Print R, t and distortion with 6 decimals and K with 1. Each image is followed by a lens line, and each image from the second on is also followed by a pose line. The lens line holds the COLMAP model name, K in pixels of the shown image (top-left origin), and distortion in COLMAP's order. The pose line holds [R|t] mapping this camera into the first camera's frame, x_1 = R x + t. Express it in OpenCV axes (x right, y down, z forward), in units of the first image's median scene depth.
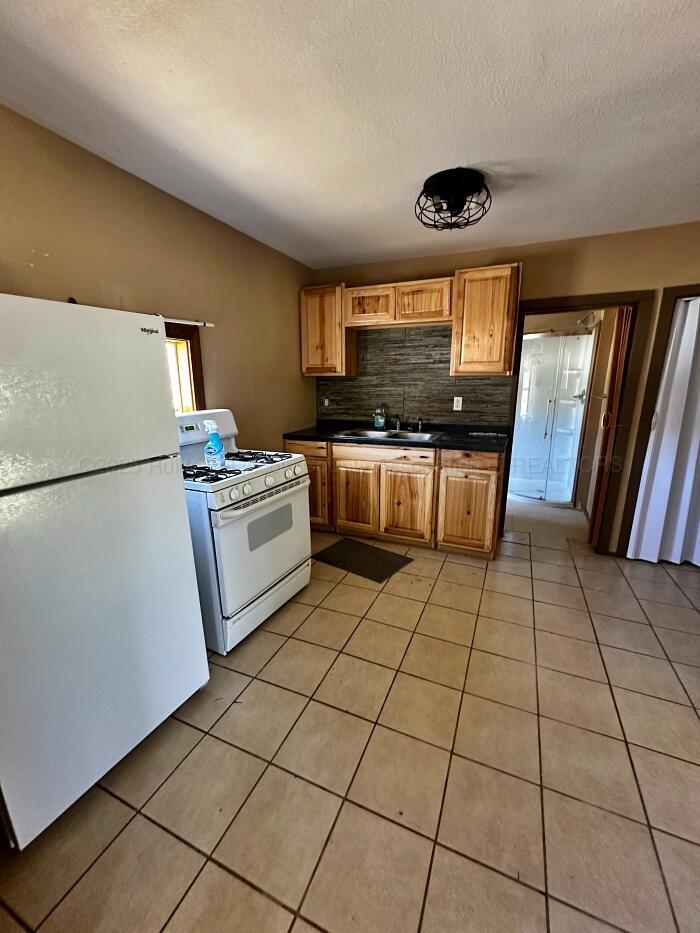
lens RADIAL K [[380.4, 0, 352.0], [0, 380.4, 467.8], [0, 0, 1]] dist [-0.000548, 0.000183]
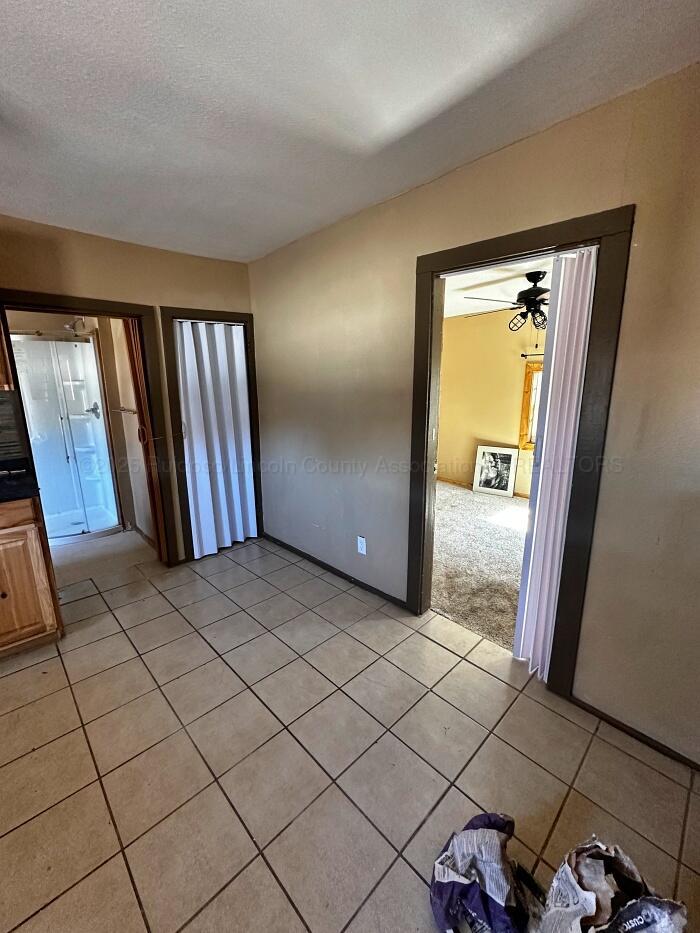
lens RADIAL K [[380.4, 0, 352.0], [0, 380.4, 467.8], [0, 0, 1]] dist [-0.000548, 0.000183]
pose [[0.374748, -0.200196, 0.905254, -0.021653], [0.218046, 0.968052, 0.123819, -0.044256], [-0.901121, 0.150986, 0.406428, 0.132170]]
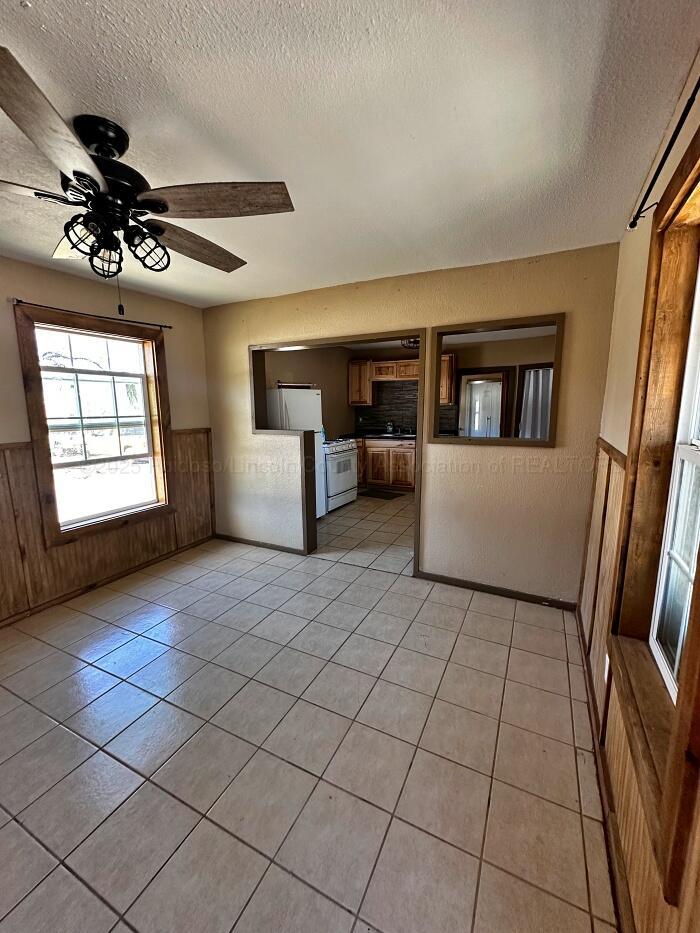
lens RADIAL K [[393.9, 0, 350.0], [0, 393.9, 466.5], [0, 0, 1]] dist [0.003378, 0.000151]
pose [[0.998465, 0.000445, -0.055377, -0.018272], [-0.004375, 0.997477, -0.070853, 0.226649], [0.055206, 0.070986, 0.995948, -1.054588]]
